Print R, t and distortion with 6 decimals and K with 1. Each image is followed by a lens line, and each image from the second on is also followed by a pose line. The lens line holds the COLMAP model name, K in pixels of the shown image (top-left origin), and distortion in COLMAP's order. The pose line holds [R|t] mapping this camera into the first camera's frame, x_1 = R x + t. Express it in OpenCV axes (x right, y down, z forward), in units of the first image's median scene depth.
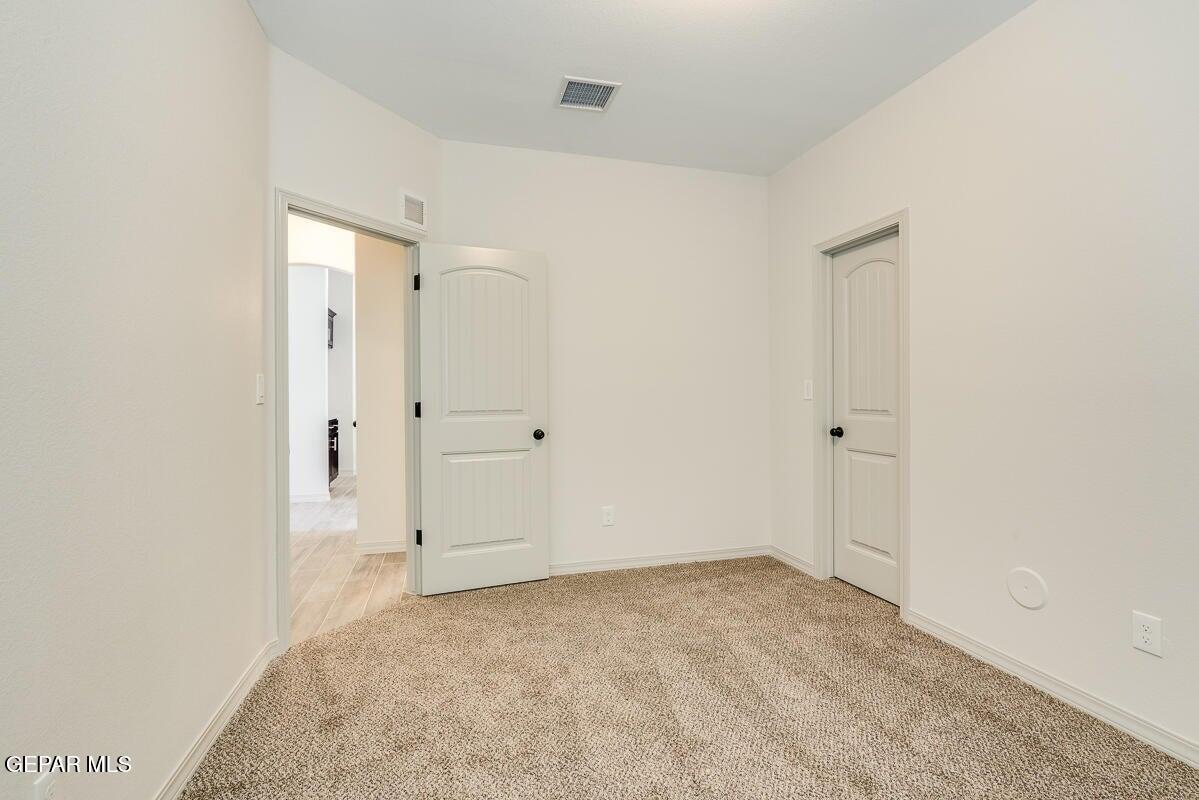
lens RADIAL K [[549.9, 0, 602.3], [0, 549.9, 393.1], [0, 0, 1]] dist [-0.001731, 0.001629]
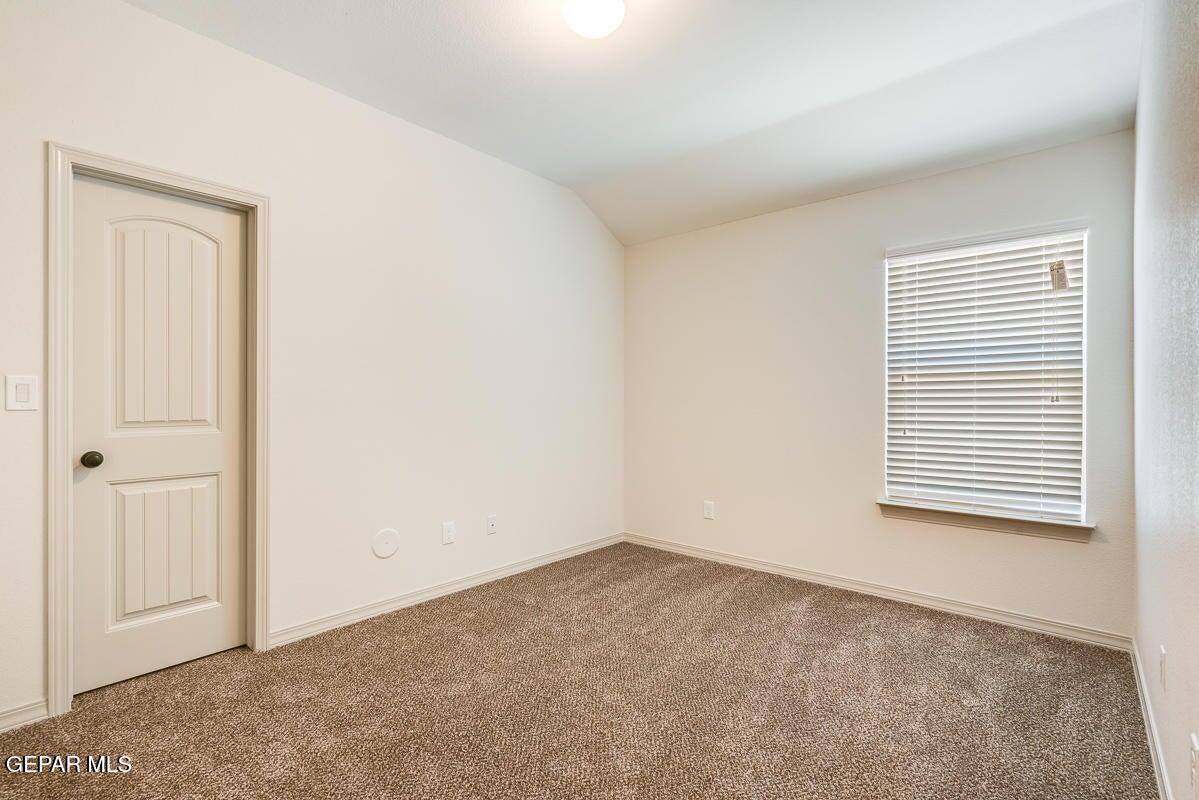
lens RADIAL K [[546.8, 0, 600.9], [0, 546.8, 403.0], [0, 0, 1]] dist [-0.000185, 0.000754]
pose [[-0.549868, -0.003892, 0.835243, -0.448986], [0.000311, 0.999988, 0.004865, 0.002866], [-0.835252, 0.002935, -0.549860, 0.913299]]
